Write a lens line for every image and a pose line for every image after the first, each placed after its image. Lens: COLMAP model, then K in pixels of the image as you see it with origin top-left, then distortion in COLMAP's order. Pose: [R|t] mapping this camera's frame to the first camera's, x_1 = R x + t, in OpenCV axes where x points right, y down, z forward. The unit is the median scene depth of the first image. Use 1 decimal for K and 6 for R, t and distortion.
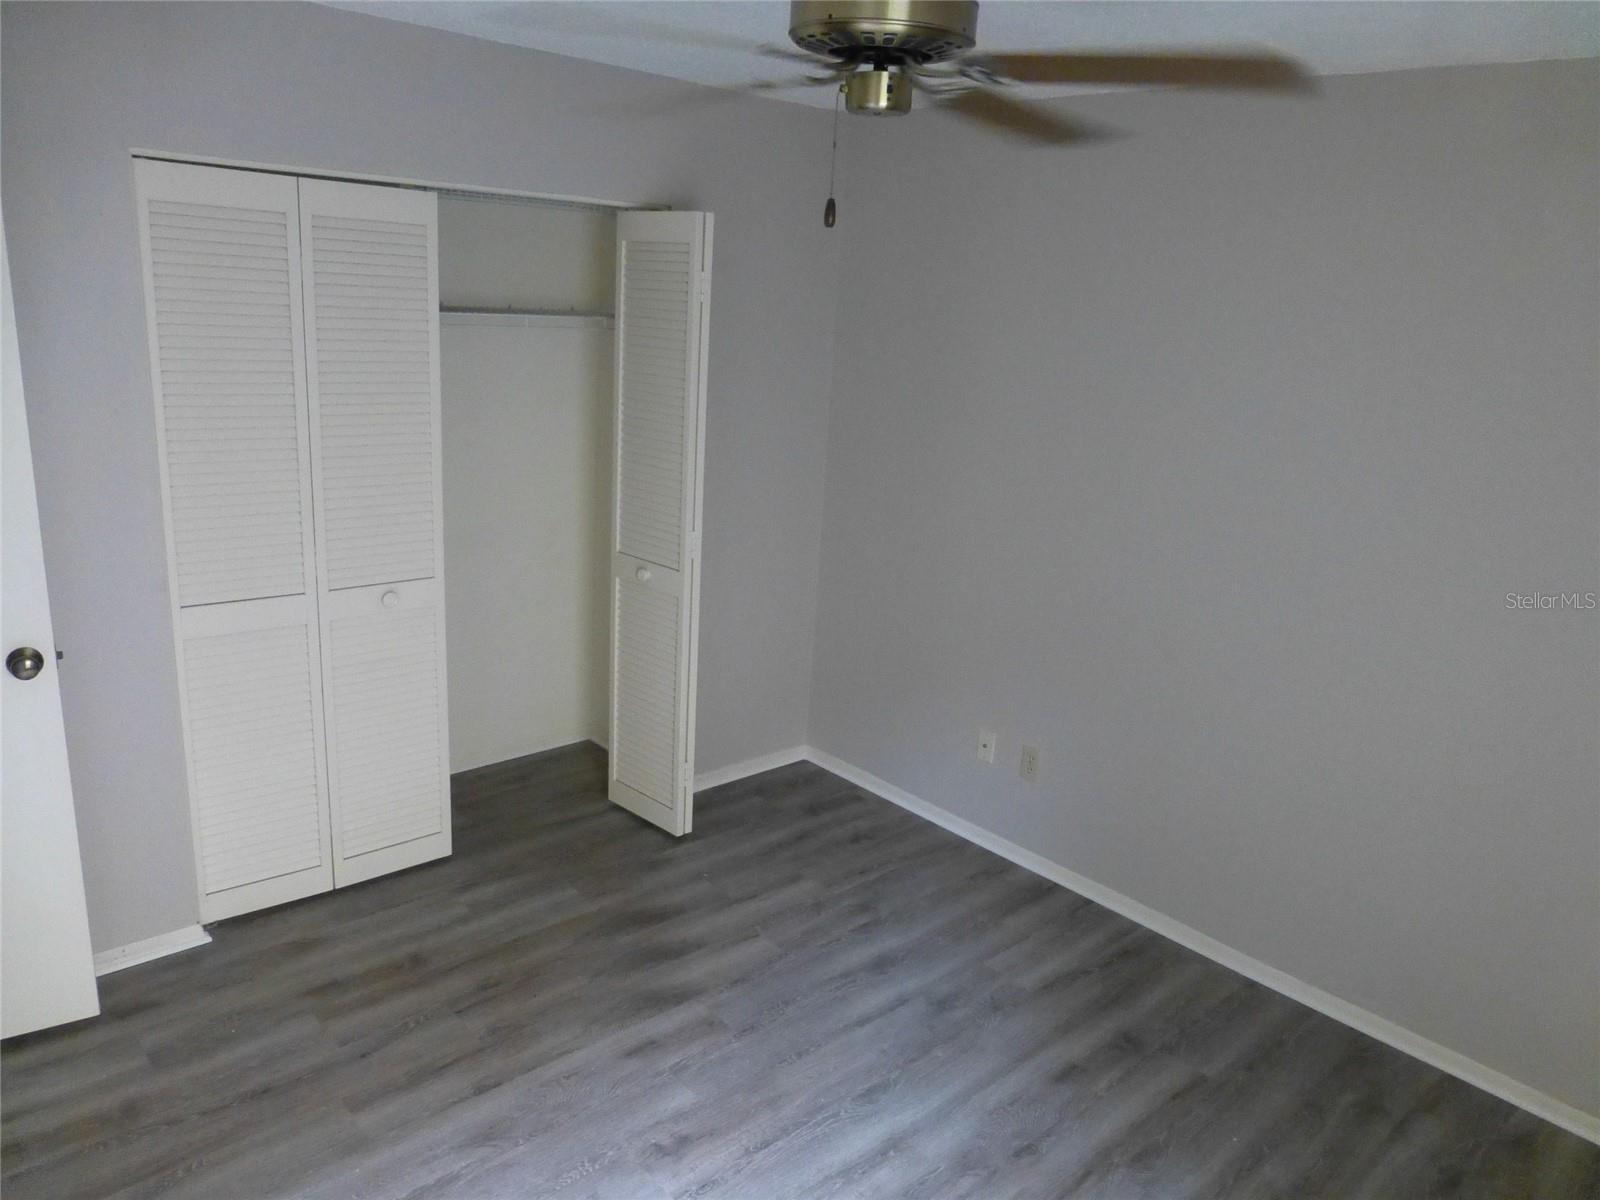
lens RADIAL K [[1147.9, 0, 805.7], [0, 1147.9, 597.8], [0, 0, 1]] dist [-0.032313, -0.003109]
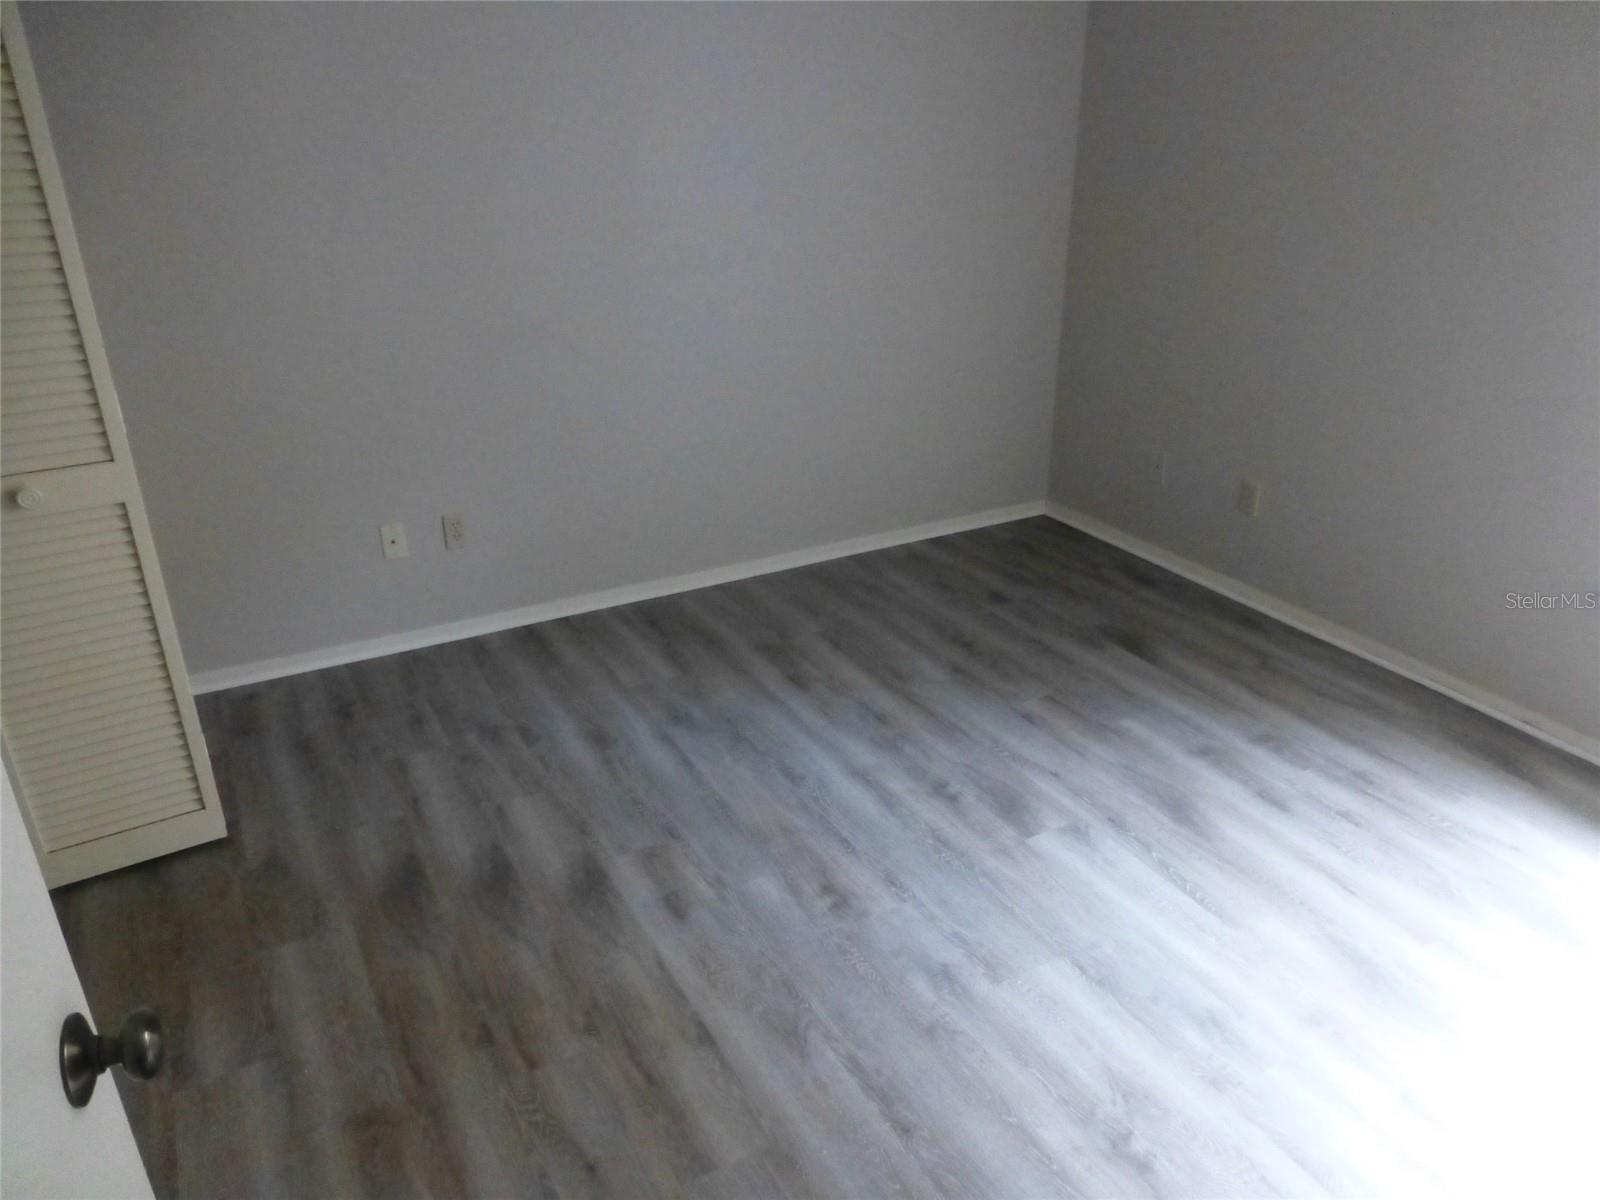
lens RADIAL K [[1147.9, 0, 806.7], [0, 1147.9, 605.8], [0, 0, 1]] dist [-0.032313, -0.003109]
pose [[0.239730, -0.458360, 0.855824, -0.719602], [0.277089, 0.877167, 0.392174, -0.112386], [-0.930458, 0.143124, 0.337289, 0.551343]]
